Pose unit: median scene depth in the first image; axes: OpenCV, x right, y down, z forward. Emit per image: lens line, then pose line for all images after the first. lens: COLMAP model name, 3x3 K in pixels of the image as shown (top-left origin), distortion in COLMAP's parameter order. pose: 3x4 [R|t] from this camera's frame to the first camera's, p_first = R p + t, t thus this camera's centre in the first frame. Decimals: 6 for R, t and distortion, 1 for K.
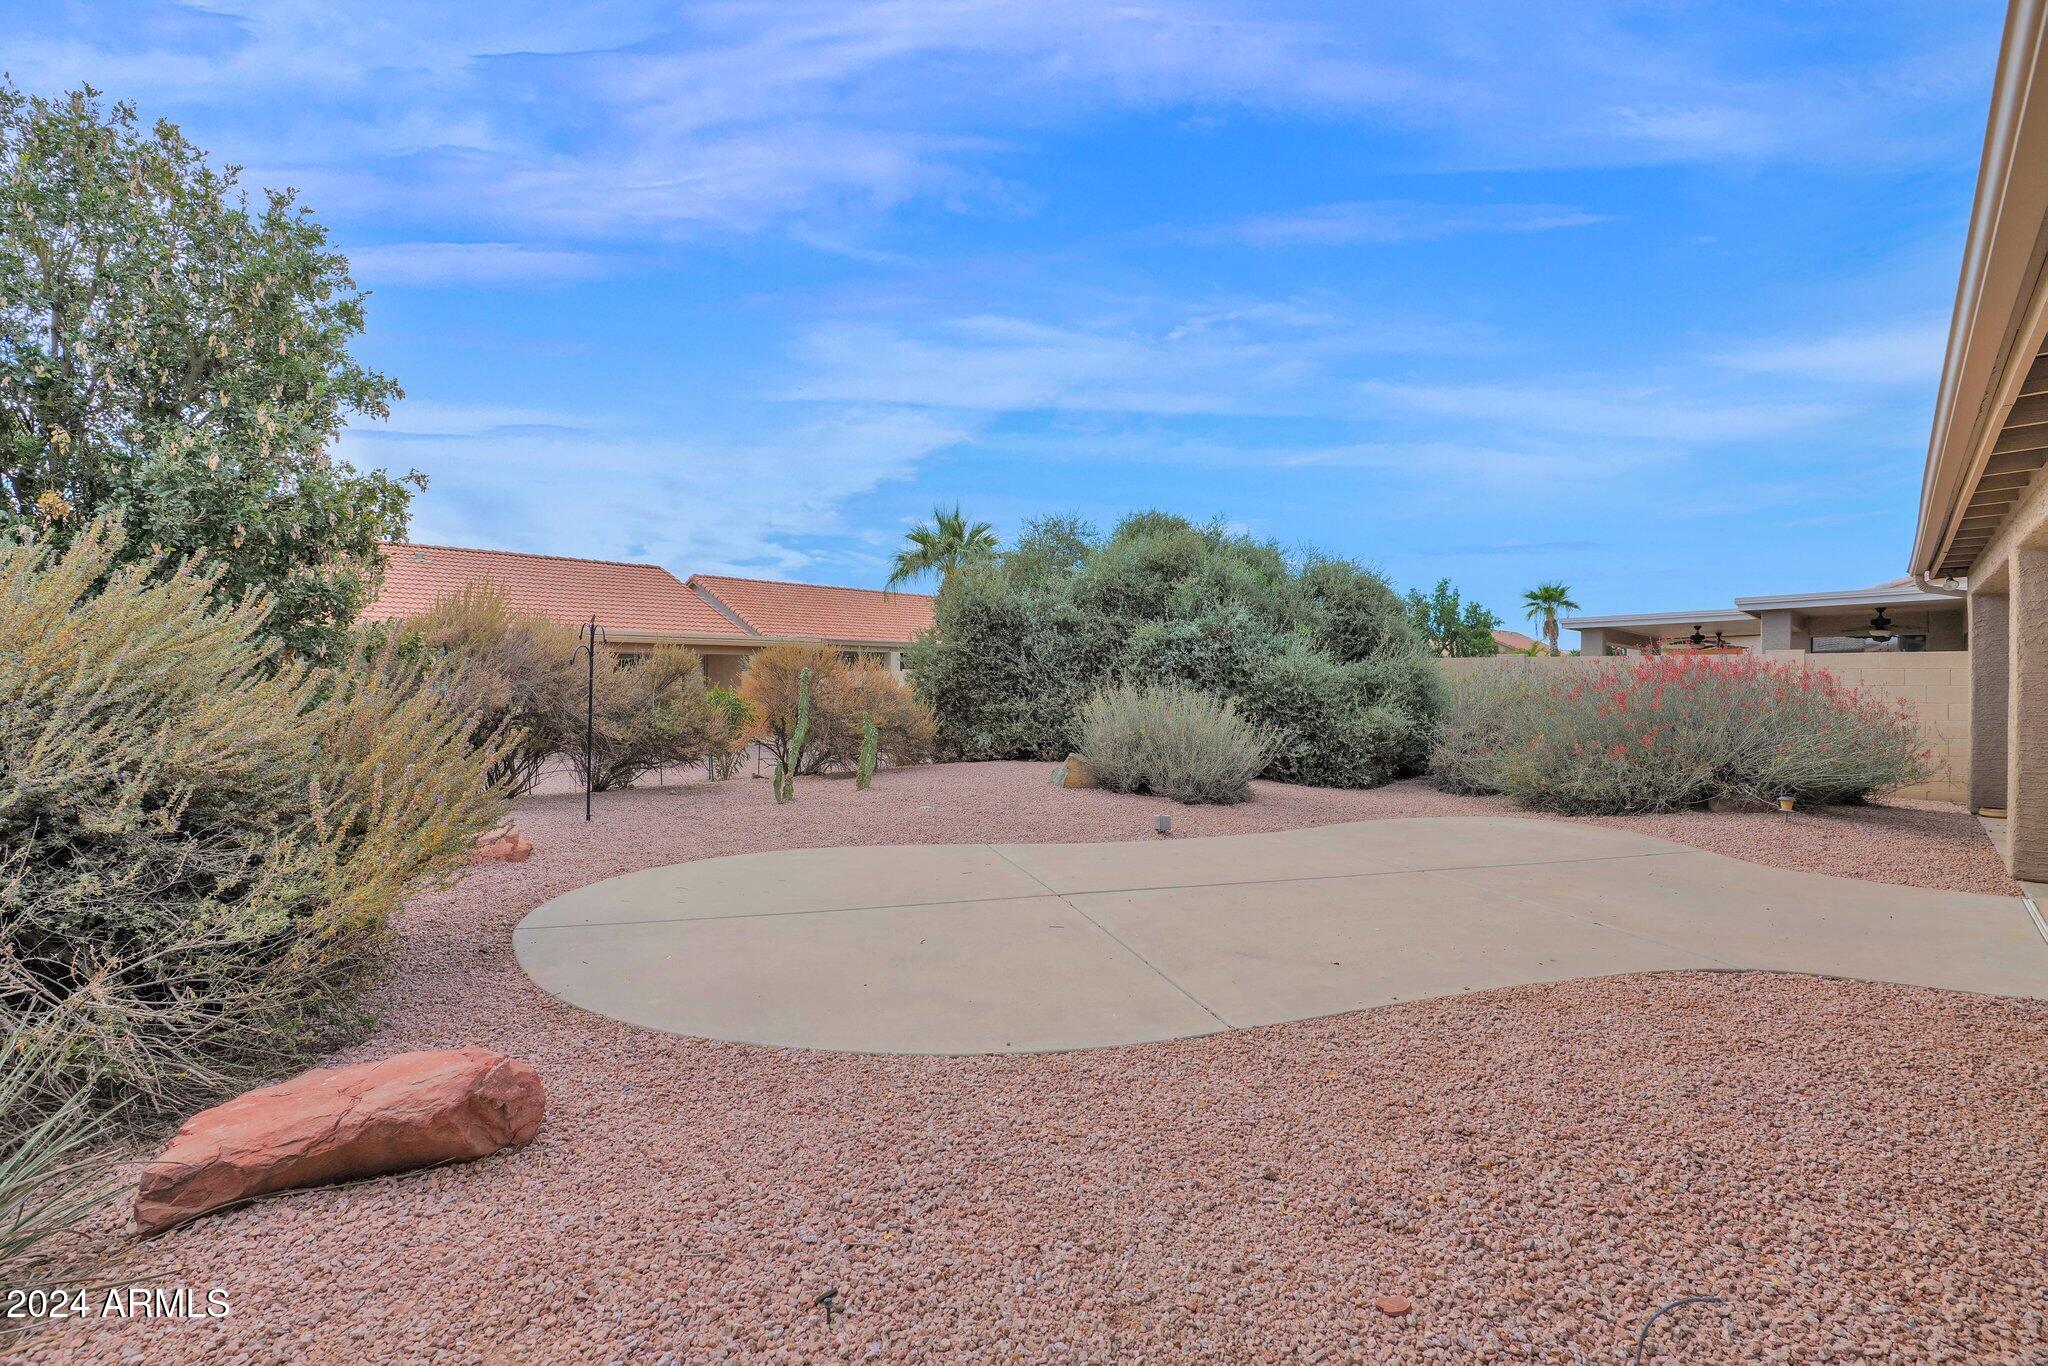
lens RADIAL K [[948.3, 0, 1020.4], [0, 948.3, 684.2], [0, 0, 1]] dist [-0.016090, 0.001591]
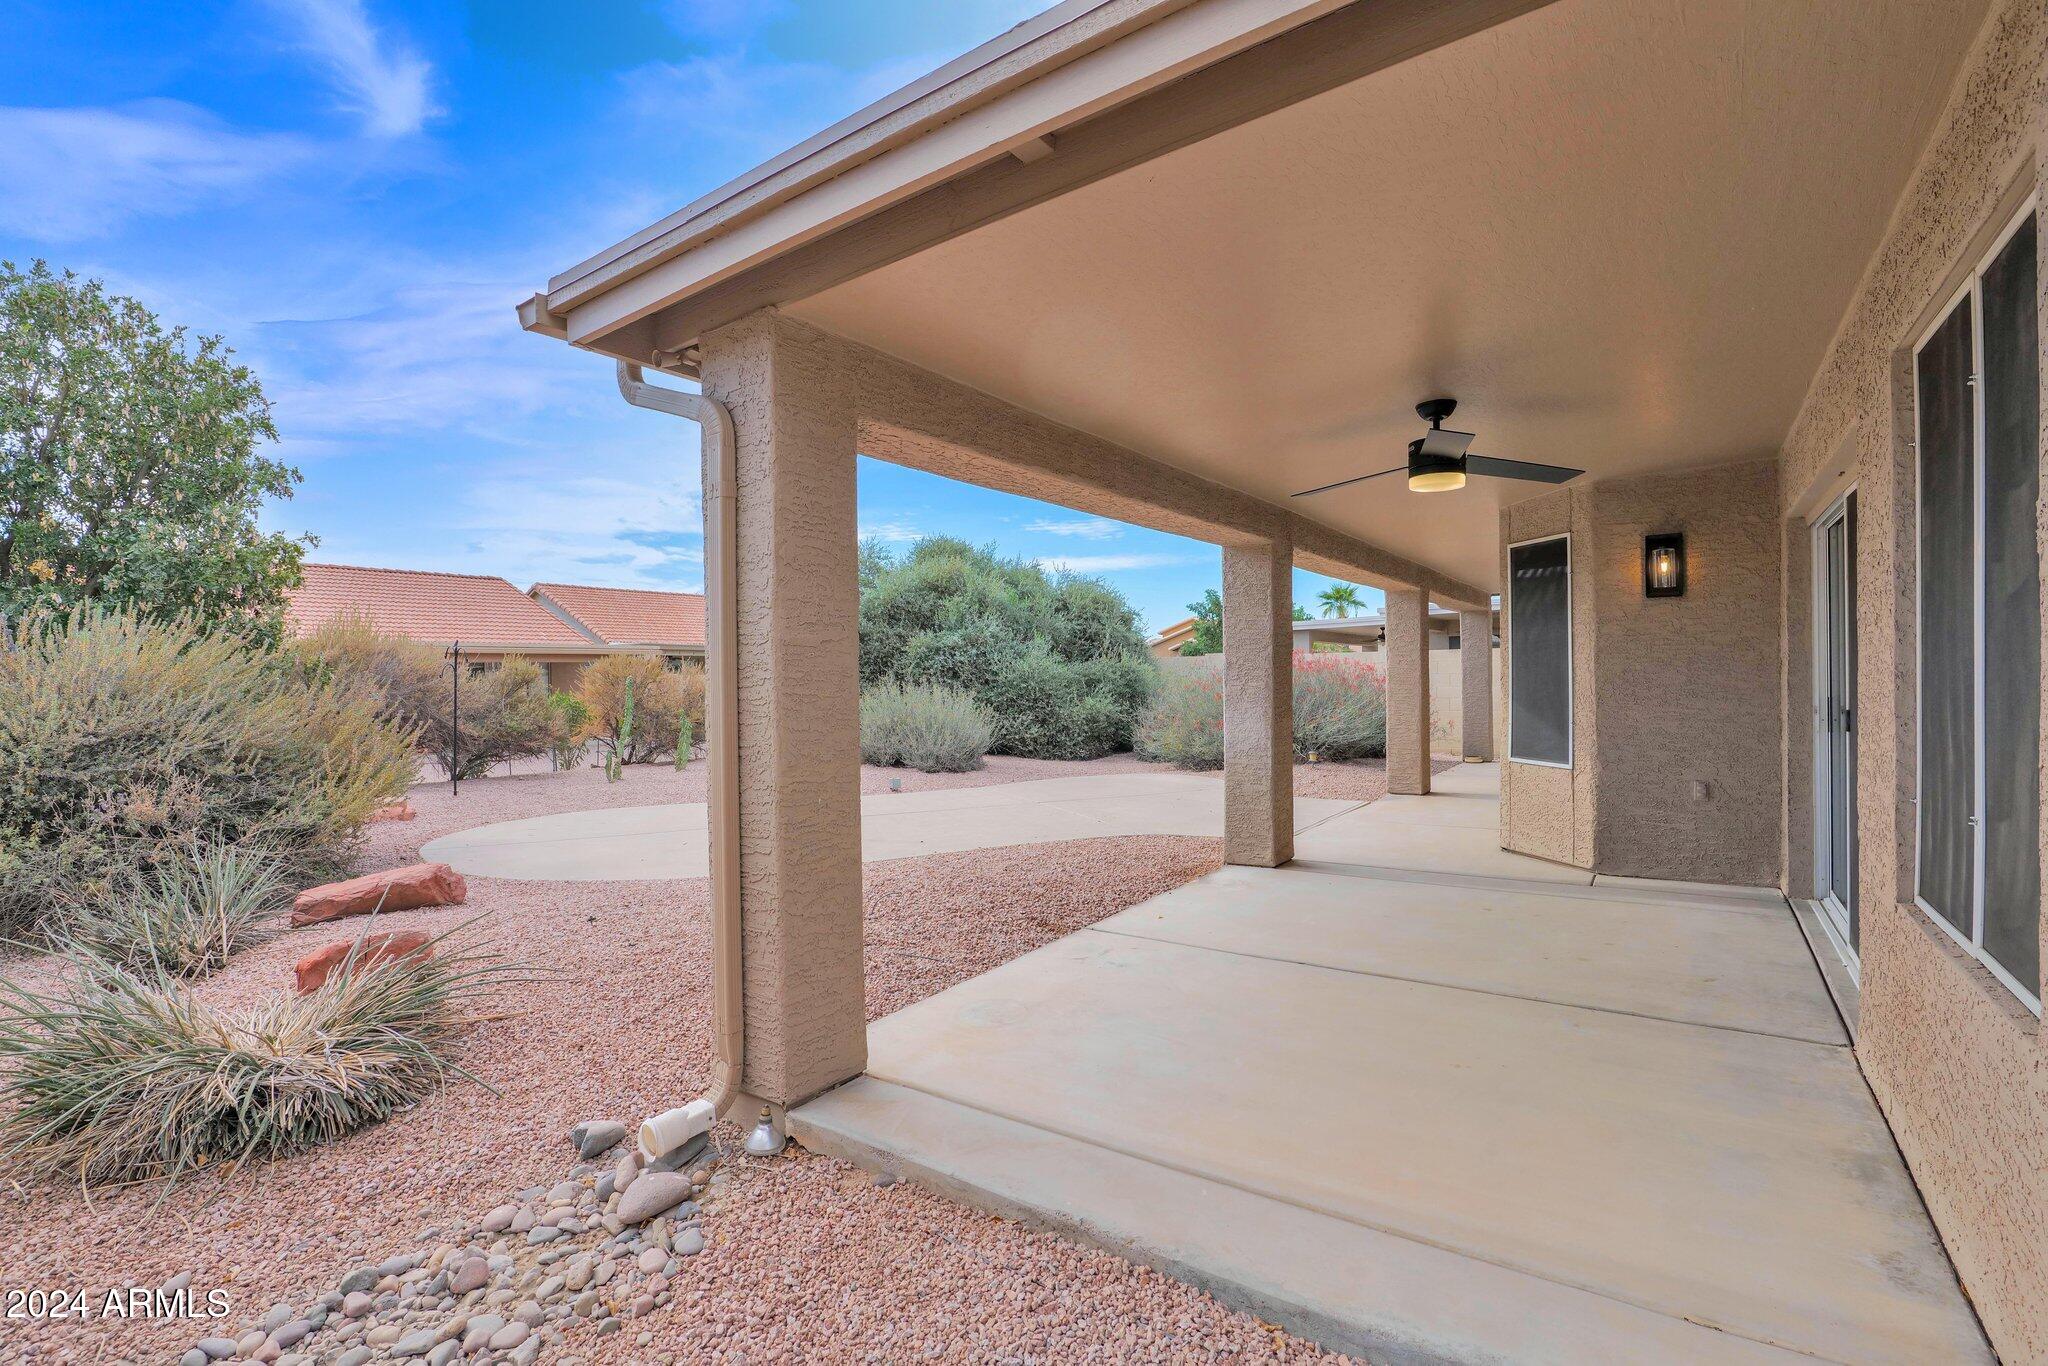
lens RADIAL K [[948.3, 0, 1020.4], [0, 948.3, 684.2], [0, 0, 1]] dist [-0.016090, 0.001591]
pose [[0.990121, -0.019753, 0.138818, 0.102116], [0.019316, 0.999803, 0.004499, -0.001711], [-0.138880, -0.001773, 0.990308, -0.291361]]
